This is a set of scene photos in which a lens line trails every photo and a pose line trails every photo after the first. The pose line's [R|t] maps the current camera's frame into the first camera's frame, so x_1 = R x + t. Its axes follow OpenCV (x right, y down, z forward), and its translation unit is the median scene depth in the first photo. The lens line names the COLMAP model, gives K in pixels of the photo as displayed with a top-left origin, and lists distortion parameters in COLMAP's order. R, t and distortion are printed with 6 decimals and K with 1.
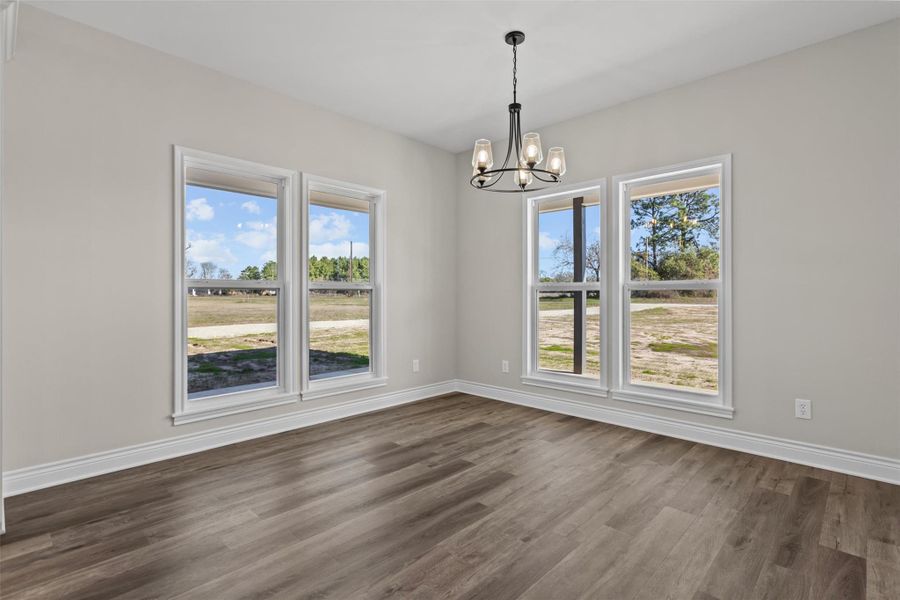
lens RADIAL K [[421.1, 0, 453.3], [0, 421.1, 297.6], [0, 0, 1]] dist [-0.002058, -0.000259]
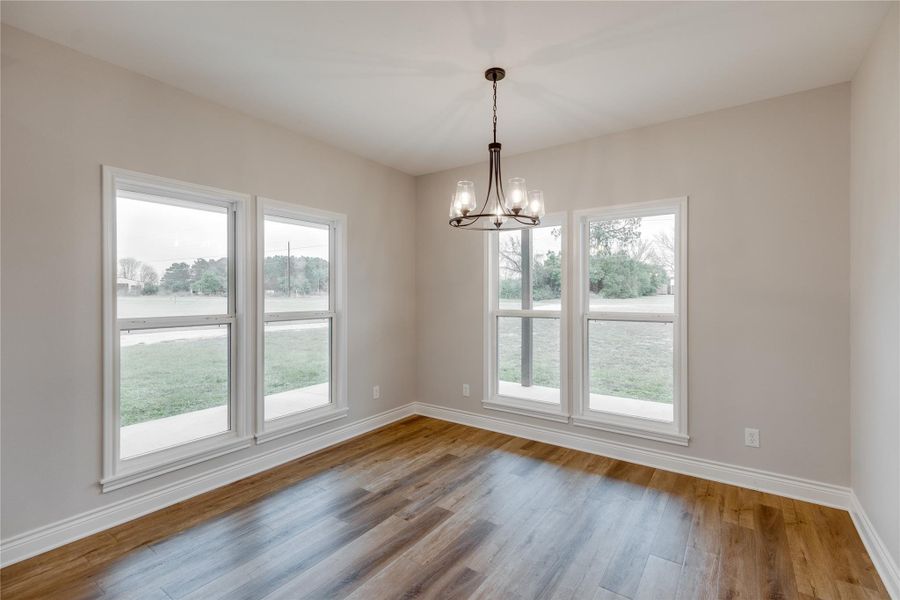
lens RADIAL K [[398.9, 0, 450.0], [0, 398.9, 300.0], [0, 0, 1]] dist [0.008844, -0.000738]
pose [[0.989321, -0.002804, 0.145723, -0.082951], [0.001710, 0.999969, 0.007631, -0.094297], [-0.145740, -0.007301, 0.989296, 0.090042]]
